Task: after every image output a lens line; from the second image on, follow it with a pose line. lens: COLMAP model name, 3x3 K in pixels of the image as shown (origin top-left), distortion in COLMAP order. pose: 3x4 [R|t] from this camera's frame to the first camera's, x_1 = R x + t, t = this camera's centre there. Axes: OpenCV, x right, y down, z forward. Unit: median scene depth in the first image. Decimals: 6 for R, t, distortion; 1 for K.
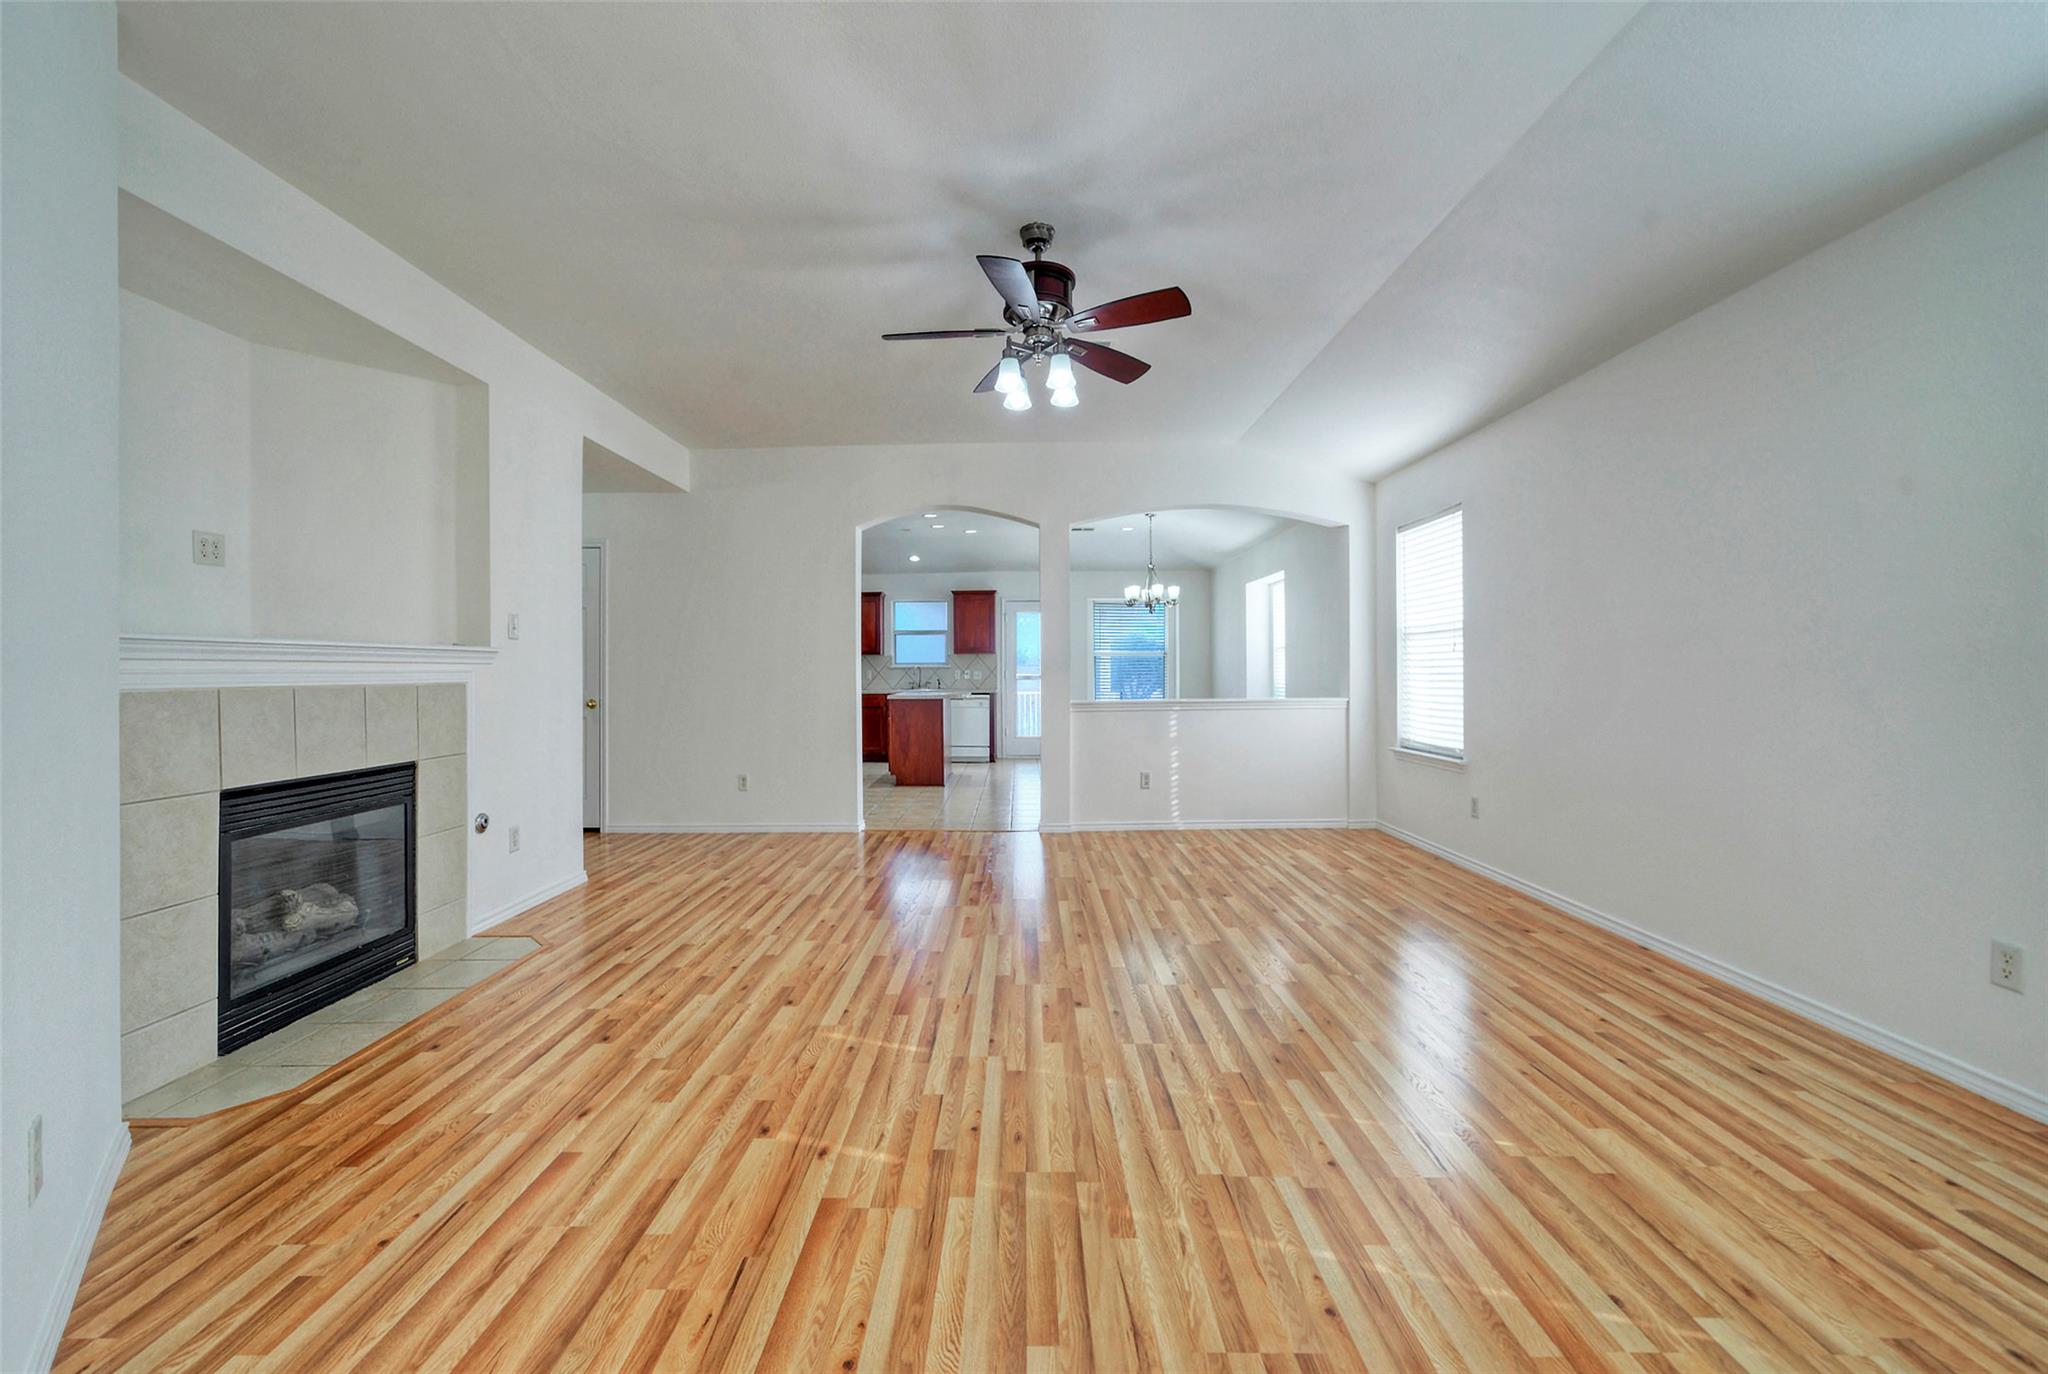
lens RADIAL K [[758.5, 0, 1014.5], [0, 758.5, 658.3], [0, 0, 1]] dist [-0.029826, 0.016408]
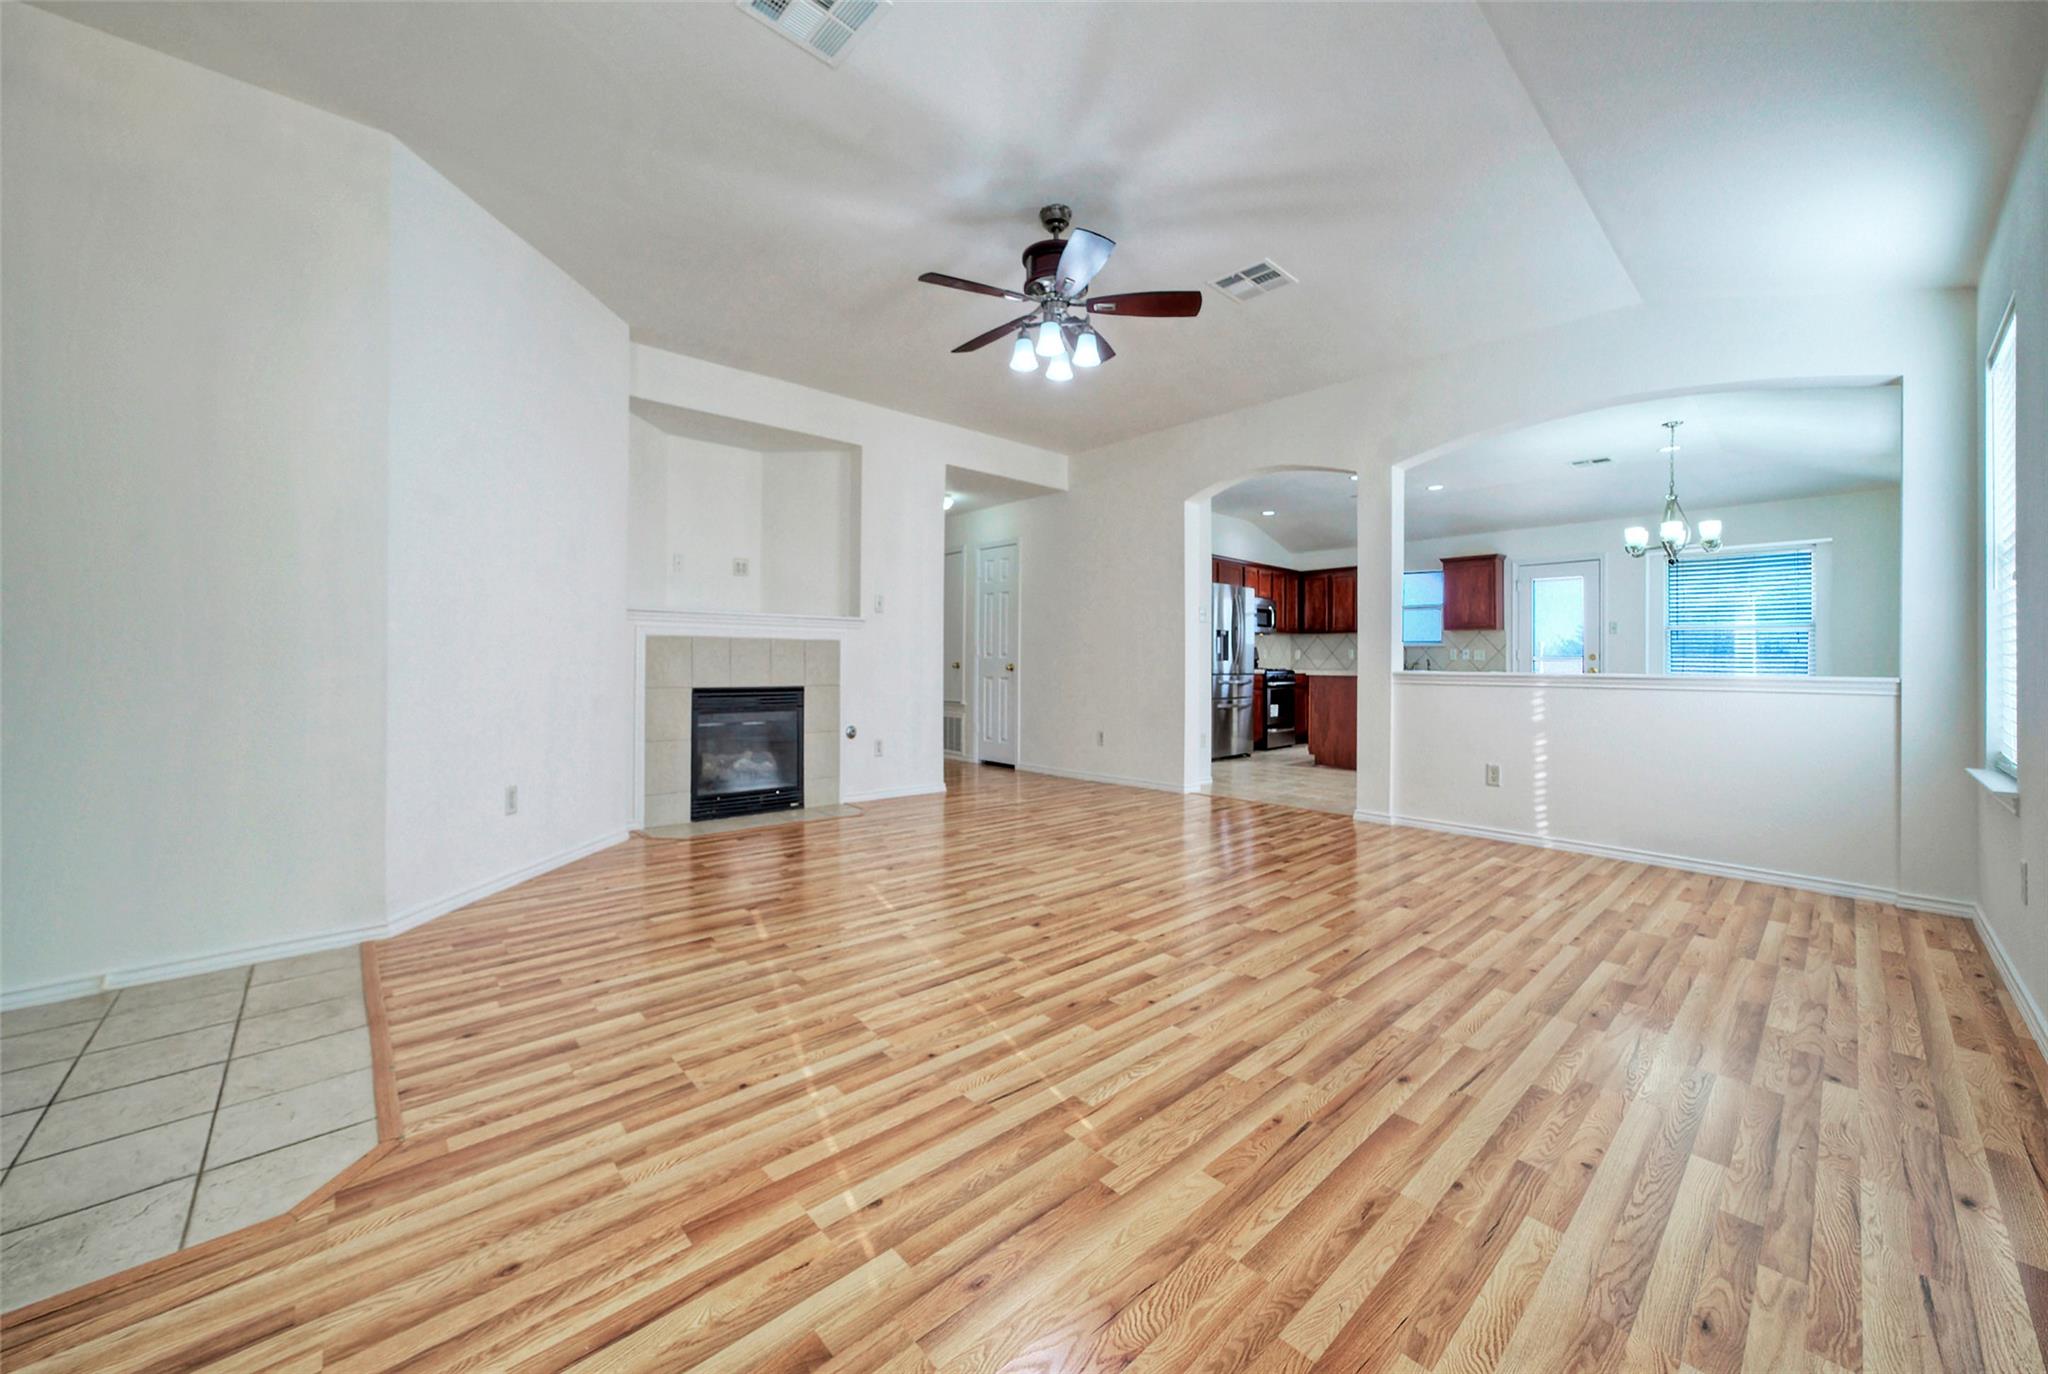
lens RADIAL K [[758.5, 0, 1014.5], [0, 758.5, 658.3], [0, 0, 1]] dist [-0.029826, 0.016408]
pose [[0.680222, 0.009981, -0.732938, 0.841832], [-0.001002, 0.999919, 0.012687, 0.061624], [0.733006, -0.007896, 0.680177, 0.235838]]
